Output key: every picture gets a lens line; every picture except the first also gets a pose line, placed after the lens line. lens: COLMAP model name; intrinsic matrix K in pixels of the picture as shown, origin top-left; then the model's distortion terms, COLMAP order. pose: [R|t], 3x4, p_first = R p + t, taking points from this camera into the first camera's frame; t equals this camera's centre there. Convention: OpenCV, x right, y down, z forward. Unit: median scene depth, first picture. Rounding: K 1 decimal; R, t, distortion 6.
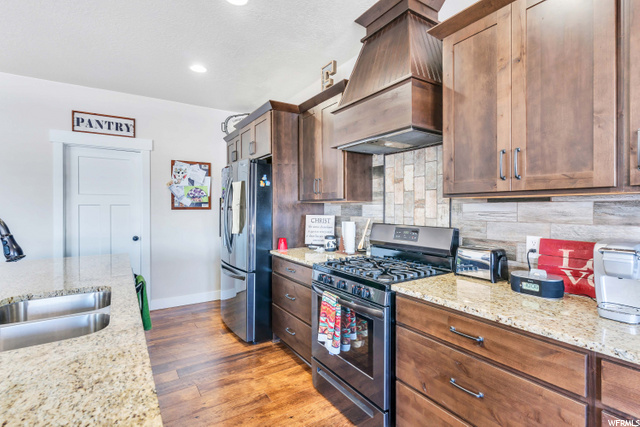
lens RADIAL K [[311.7, 0, 319.7], [0, 311.7, 210.2], [0, 0, 1]] dist [0.000666, -0.000593]
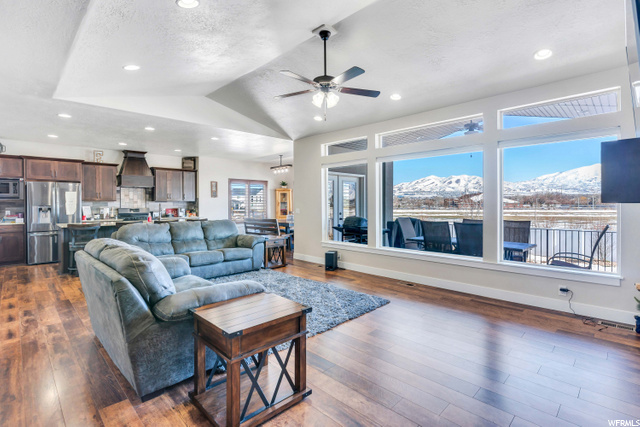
lens RADIAL K [[311.7, 0, 322.1], [0, 311.7, 208.5], [0, 0, 1]] dist [0.000666, -0.000593]
pose [[-0.205338, -0.012254, 0.978614, -3.261964], [0.011619, 0.999821, 0.014958, 0.020340], [-0.978622, 0.014442, -0.205159, -0.373786]]
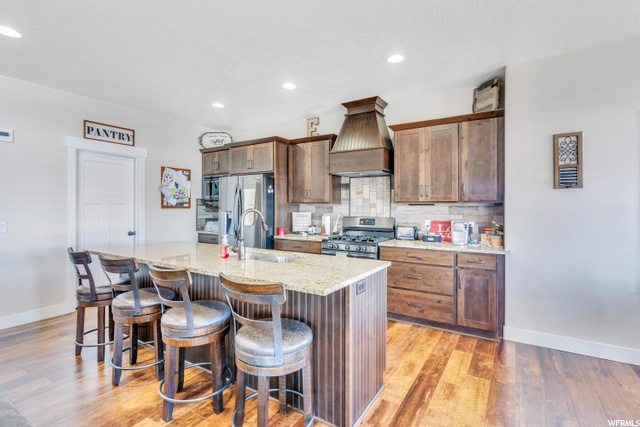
lens RADIAL K [[311.7, 0, 322.0], [0, 311.7, 209.0], [0, 0, 1]] dist [0.000666, -0.000593]
pose [[0.907573, 0.002775, 0.419886, -0.640716], [-0.001800, 0.999995, -0.002719, 0.004175], [-0.419891, 0.001712, 0.907573, -0.501431]]
